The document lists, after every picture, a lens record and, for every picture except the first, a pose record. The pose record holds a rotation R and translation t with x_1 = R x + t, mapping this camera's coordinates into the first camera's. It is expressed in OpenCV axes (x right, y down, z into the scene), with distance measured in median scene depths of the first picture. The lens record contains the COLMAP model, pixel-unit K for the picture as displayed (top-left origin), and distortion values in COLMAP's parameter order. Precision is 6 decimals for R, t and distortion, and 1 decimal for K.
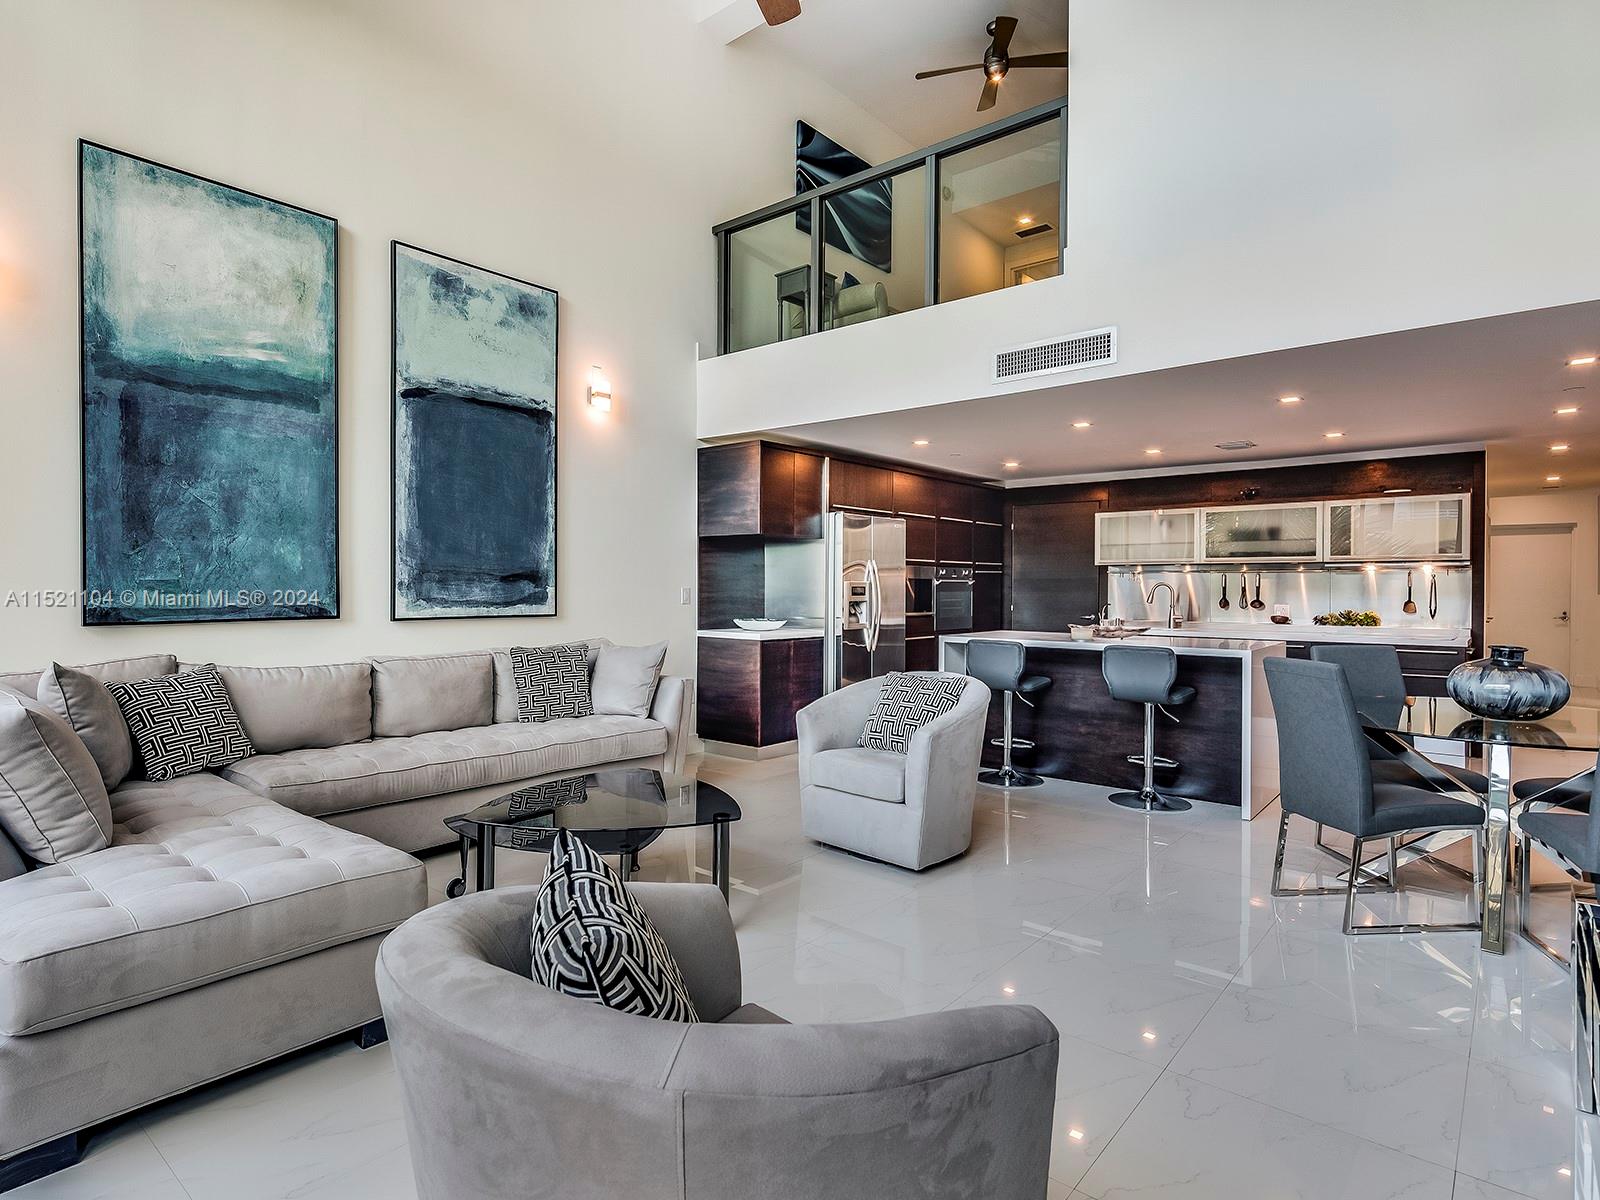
lens RADIAL K [[873.2, 0, 796.2], [0, 873.2, 593.8], [0, 0, 1]] dist [0.001352, 0.000242]
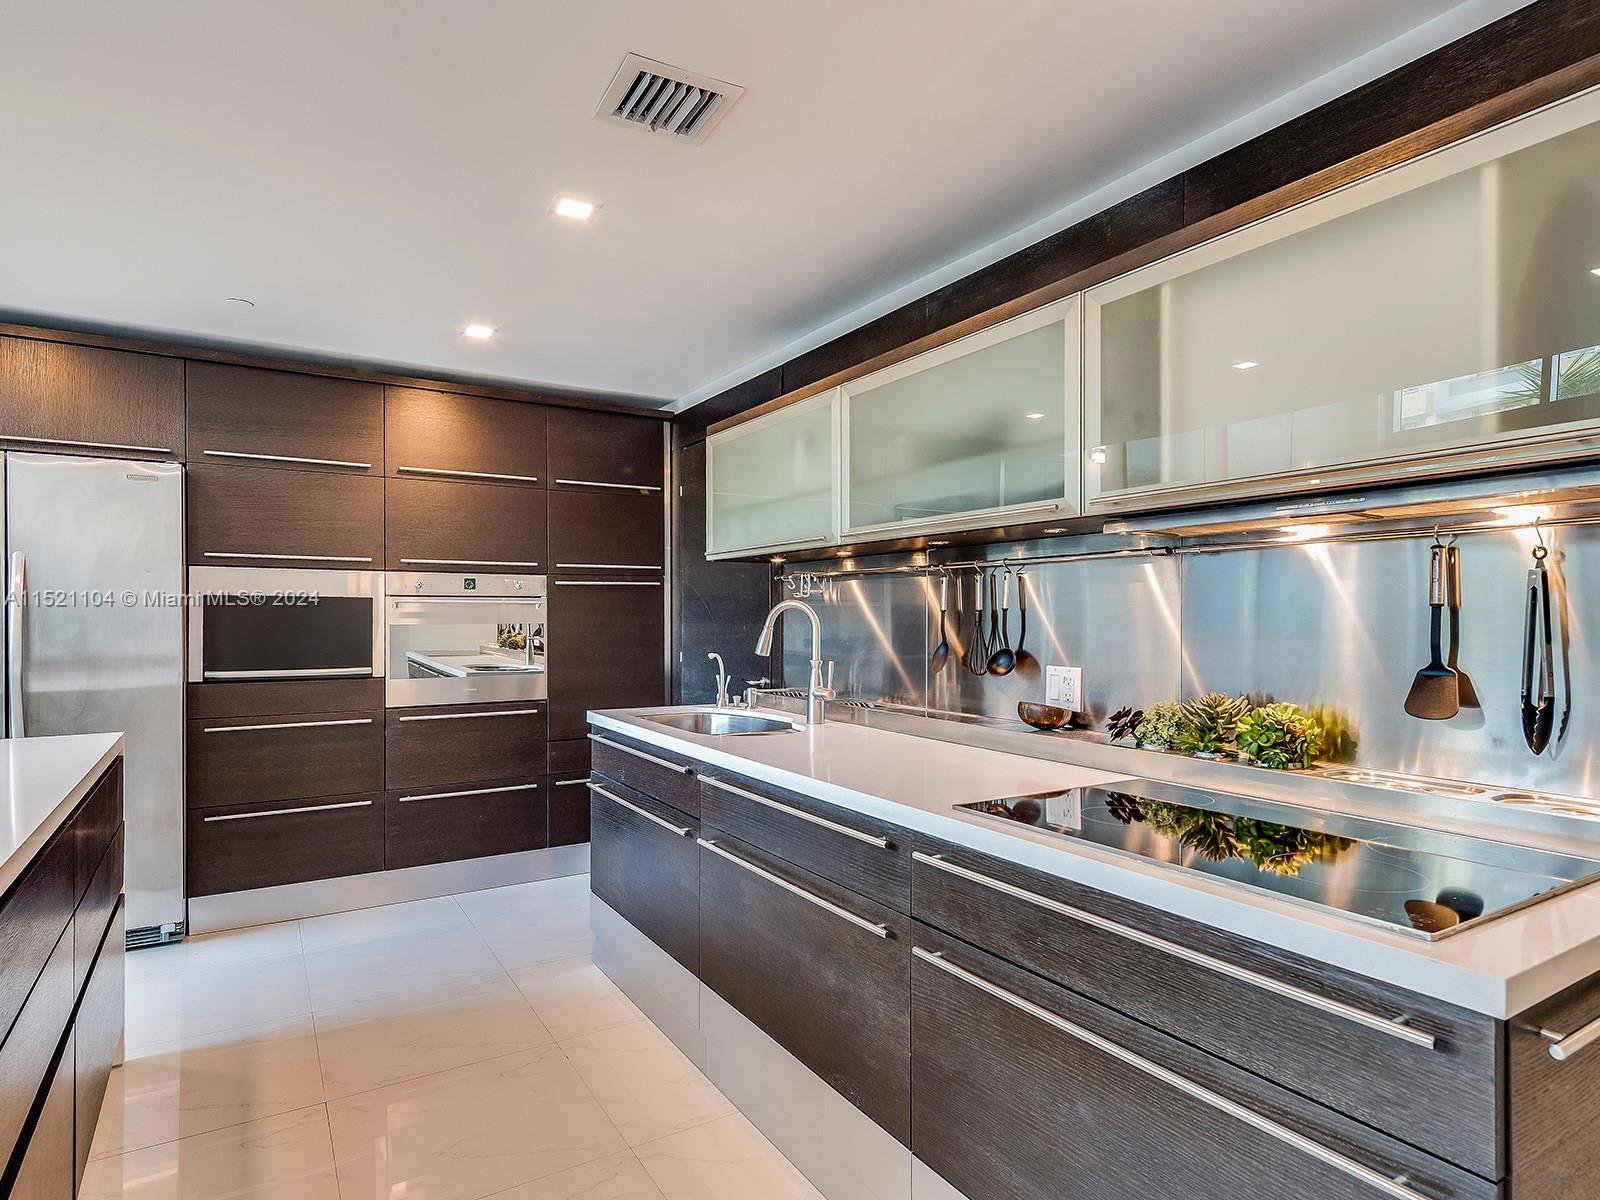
lens RADIAL K [[846.6, 0, 790.7], [0, 846.6, 604.9], [0, 0, 1]] dist [-0.000747, -0.000100]
pose [[0.957992, -0.011422, -0.286569, 0.601940], [0.004253, 0.999663, -0.025624, -0.003531], [0.286765, 0.023328, 0.957717, 0.736120]]
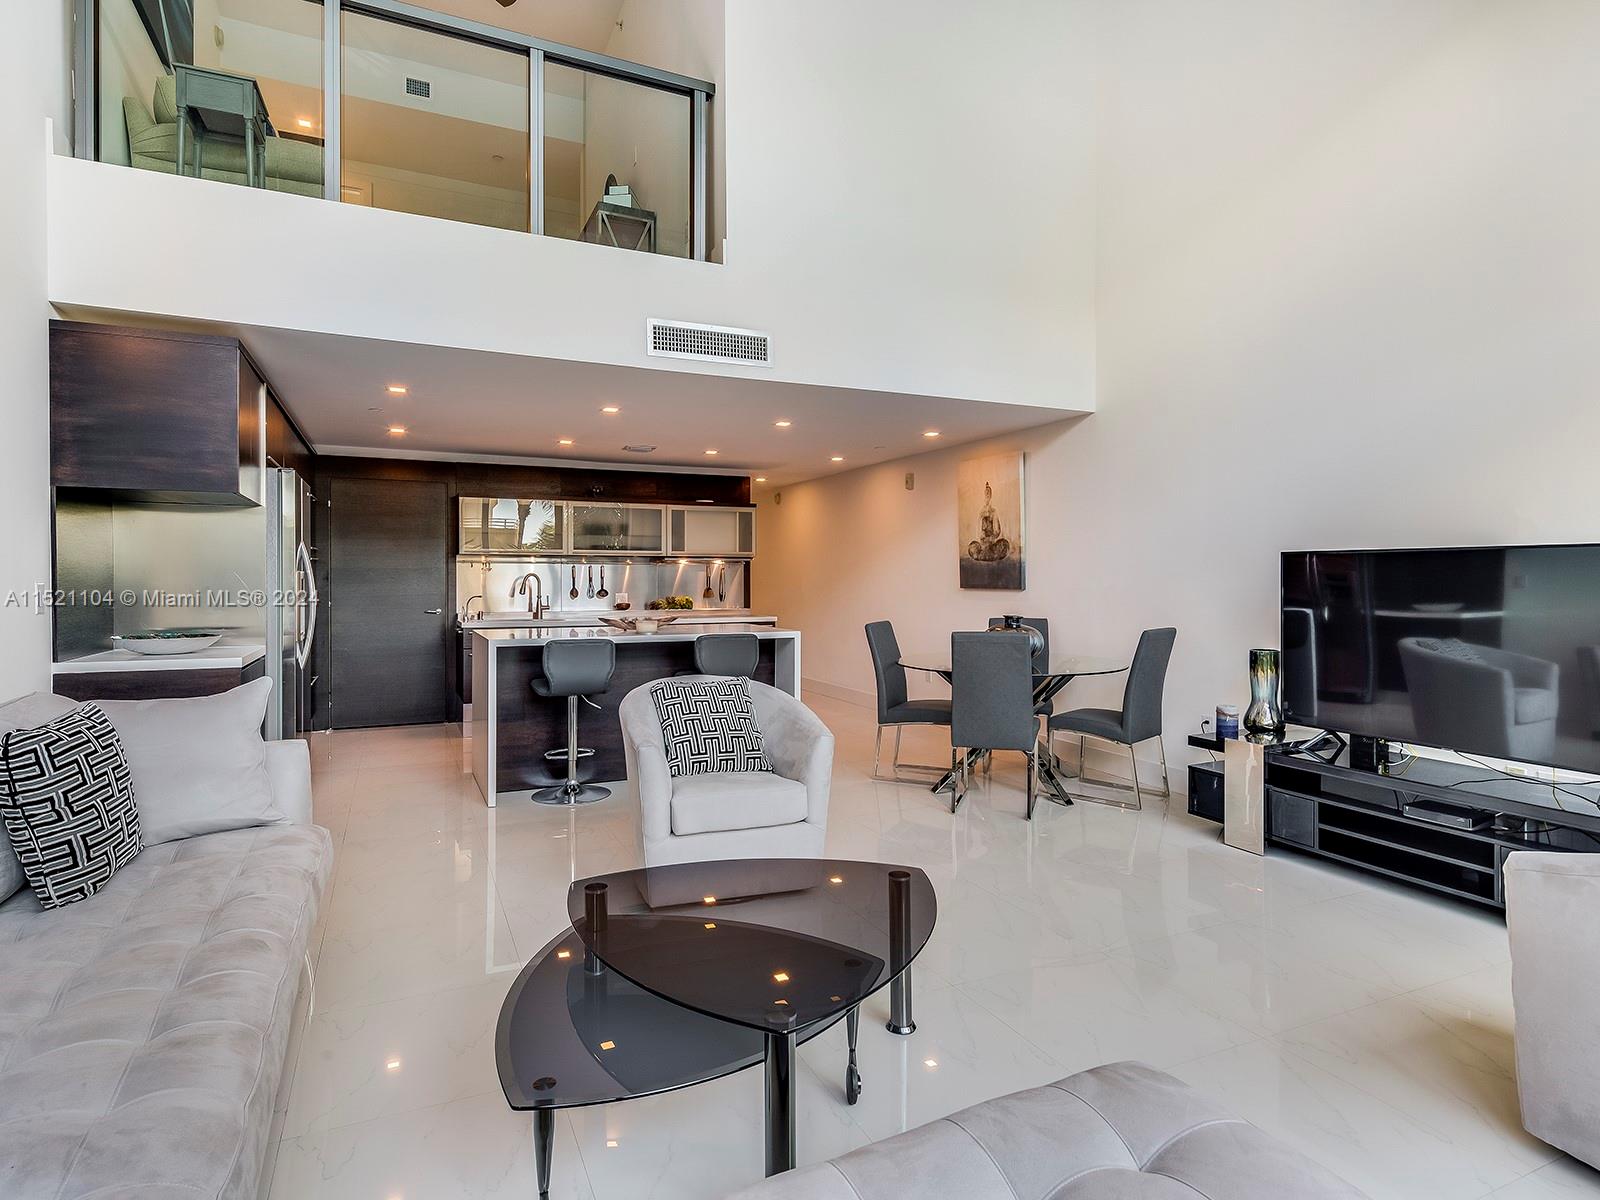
lens RADIAL K [[872.6, 0, 802.7], [0, 872.6, 583.9], [0, 0, 1]] dist [0.003588, 0.000832]
pose [[0.420491, -0.007840, 0.907263, -0.386970], [0.006371, 0.999964, 0.005688, -0.005022], [-0.907274, 0.003388, 0.420526, 0.344500]]
